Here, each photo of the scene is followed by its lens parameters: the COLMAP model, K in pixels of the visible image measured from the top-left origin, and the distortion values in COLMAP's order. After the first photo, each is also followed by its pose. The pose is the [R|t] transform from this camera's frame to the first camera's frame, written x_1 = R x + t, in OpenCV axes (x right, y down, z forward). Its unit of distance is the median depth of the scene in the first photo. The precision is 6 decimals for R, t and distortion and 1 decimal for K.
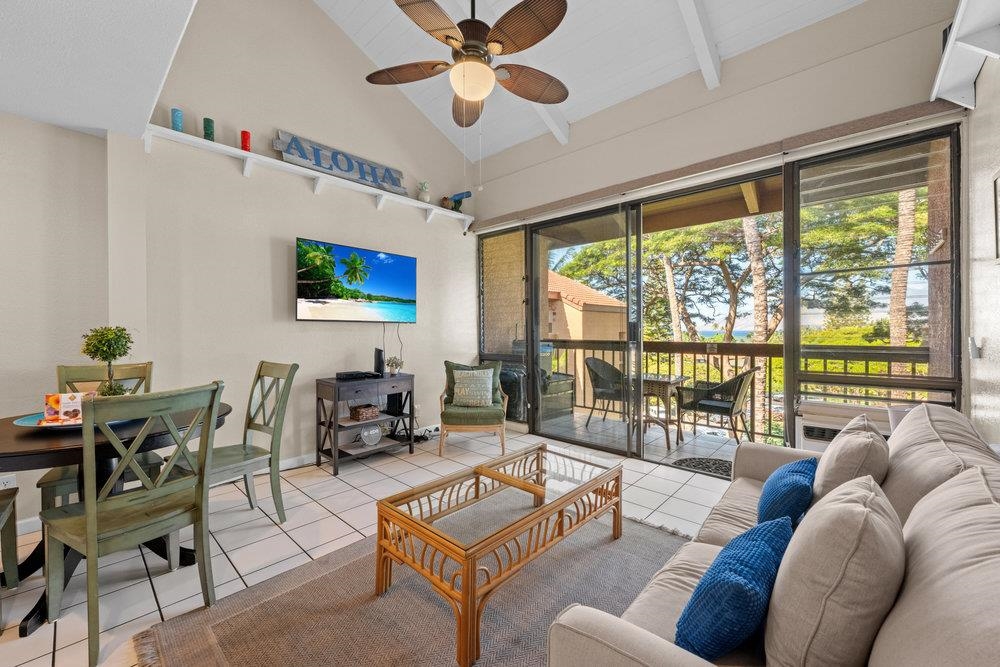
lens RADIAL K [[385.6, 0, 513.6], [0, 385.6, 331.2], [0, 0, 1]] dist [0.001236, 0.000002]
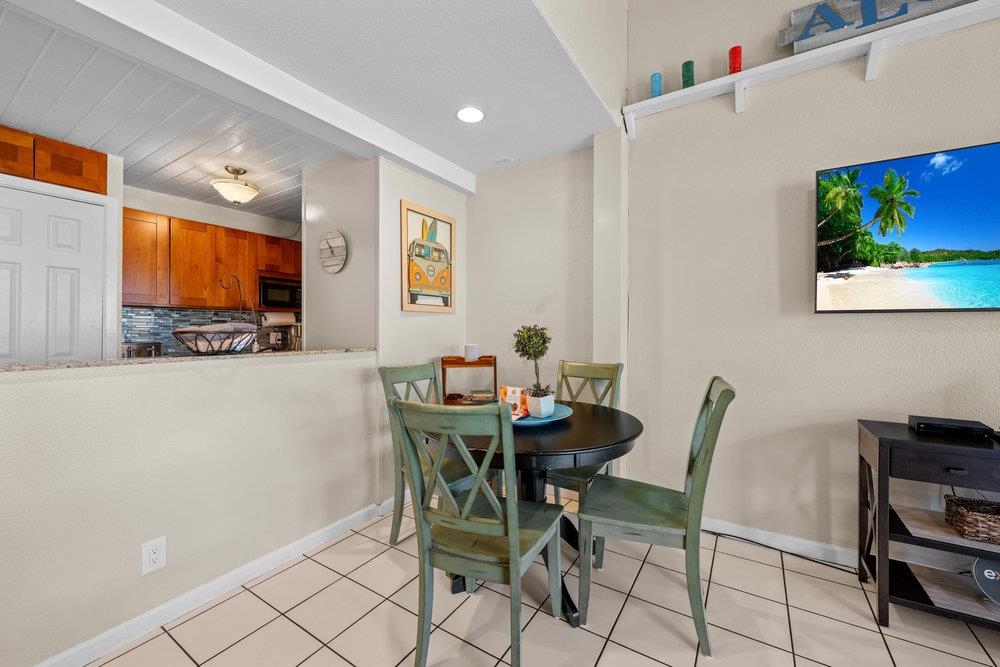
lens RADIAL K [[400.5, 0, 499.4], [0, 400.5, 331.6], [0, 0, 1]] dist [0.002687, -0.000030]
pose [[0.157170, 0.005103, -0.987558, -0.032375], [-0.006108, 0.999973, 0.004195, 0.001548], [0.987553, 0.005373, 0.157196, 0.410349]]
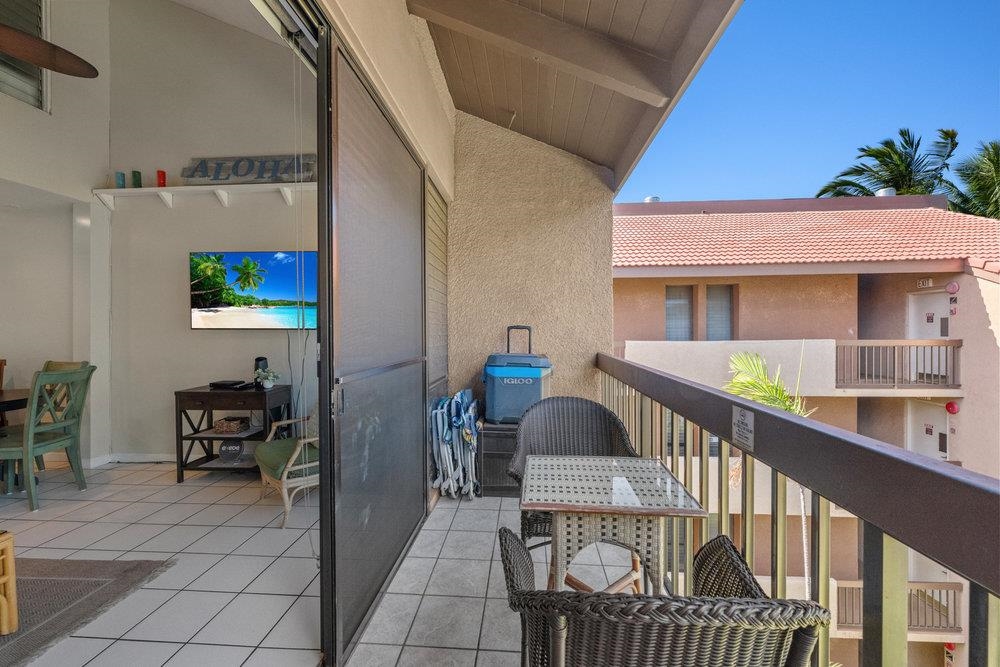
lens RADIAL K [[400.5, 0, 499.4], [0, 400.5, 331.6], [0, 0, 1]] dist [0.002687, -0.000030]
pose [[0.612533, 0.004436, -0.790433, 0.804591], [-0.001561, 0.999989, 0.004403, -0.025451], [0.790444, -0.001463, 0.612533, 0.934699]]
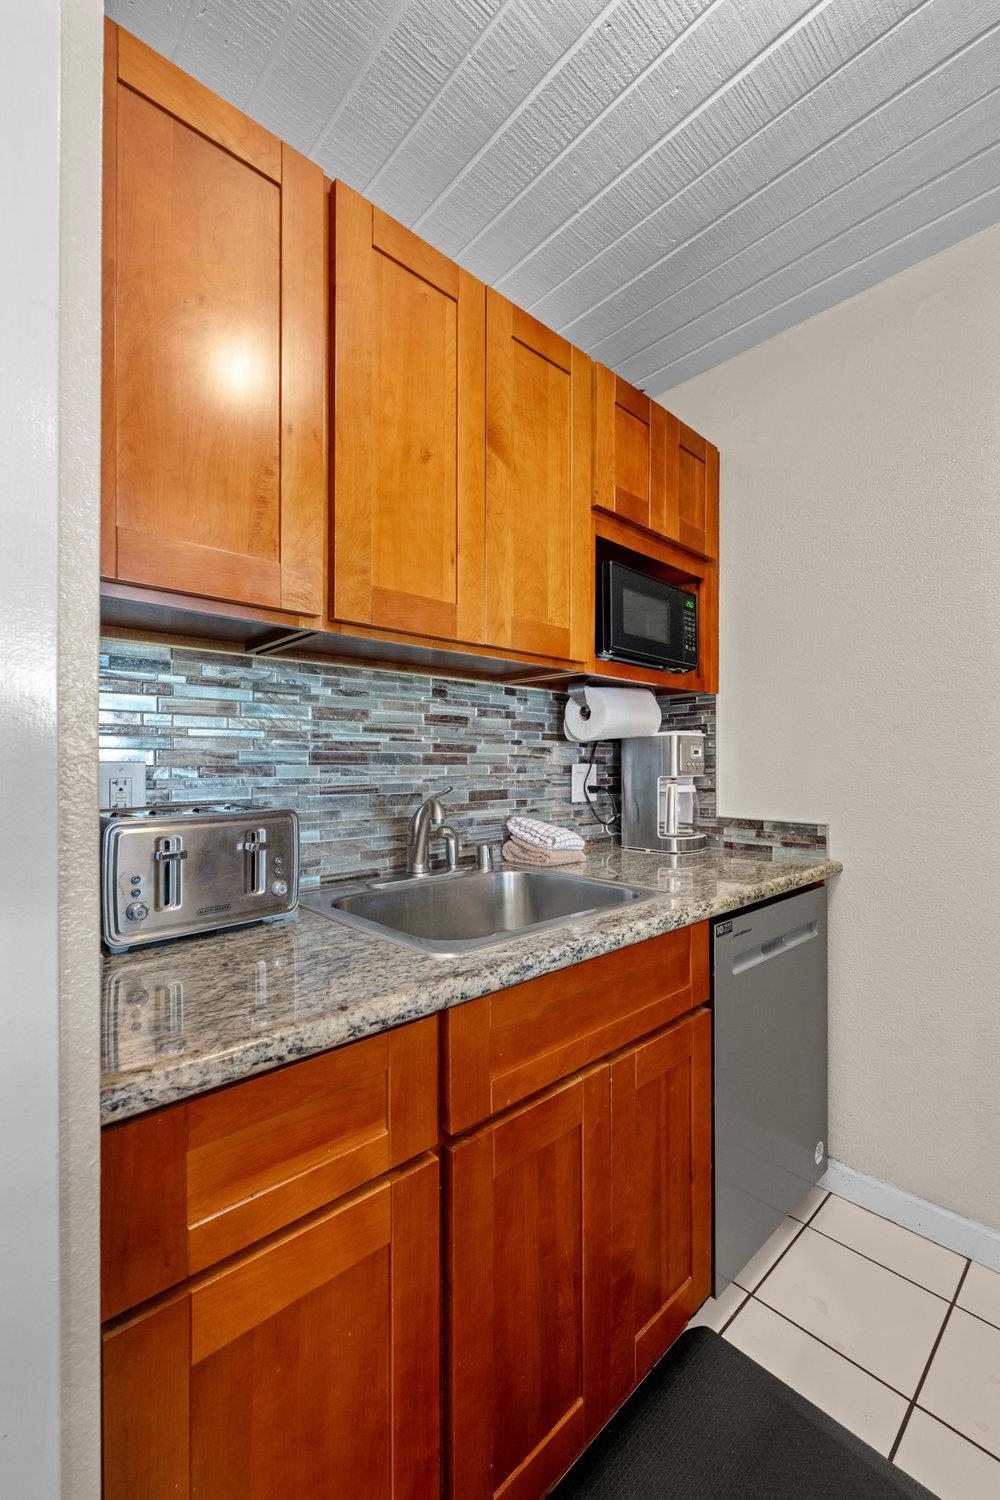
lens RADIAL K [[600.7, 0, 495.8], [0, 600.7, 761.3], [0, 0, 1]] dist [0.002687, -0.000030]
pose [[-0.095959, 0.000418, -0.995385, -0.820709], [-0.006945, 0.999975, 0.001090, 0.011742], [0.995361, 0.007018, -0.095953, -0.105881]]
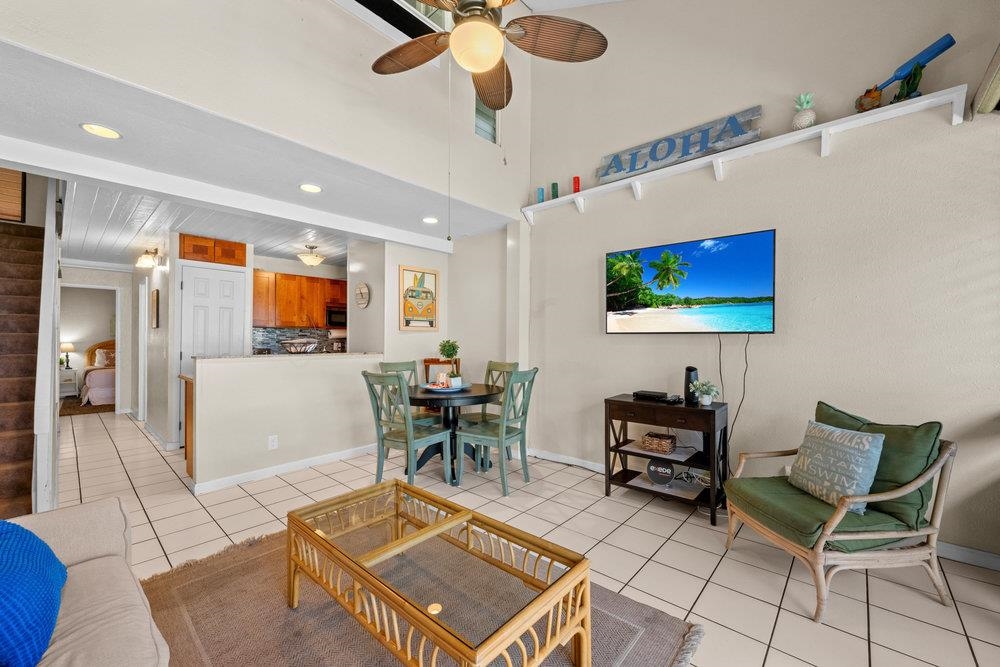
lens RADIAL K [[402.1, 0, 501.1], [0, 402.1, 338.6], [0, 0, 1]] dist [-0.001118, -0.000232]
pose [[-0.001238, -0.000222, -0.999999, 0.485872], [-0.008890, 0.999960, -0.000211, -0.010182], [0.999960, 0.008890, -0.001240, 0.679185]]
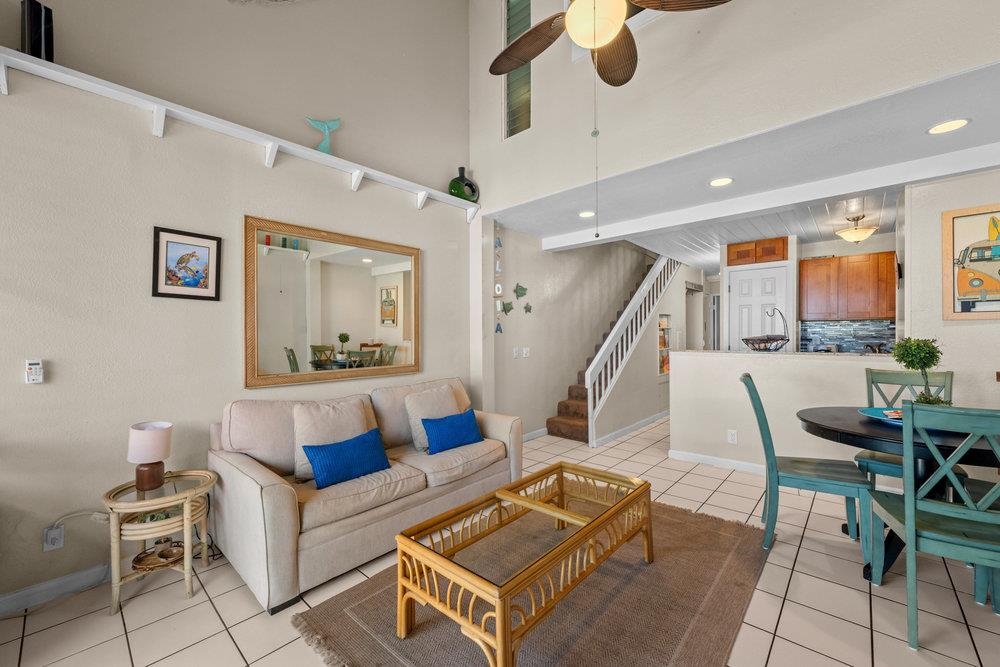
lens RADIAL K [[400.5, 0, 499.4], [0, 400.5, 331.6], [0, 0, 1]] dist [0.002687, -0.000030]
pose [[-0.999961, 0.007173, 0.005146, 0.052101], [0.007172, 0.999974, -0.000217, -0.017682], [-0.005148, -0.000180, -0.999987, 1.150318]]
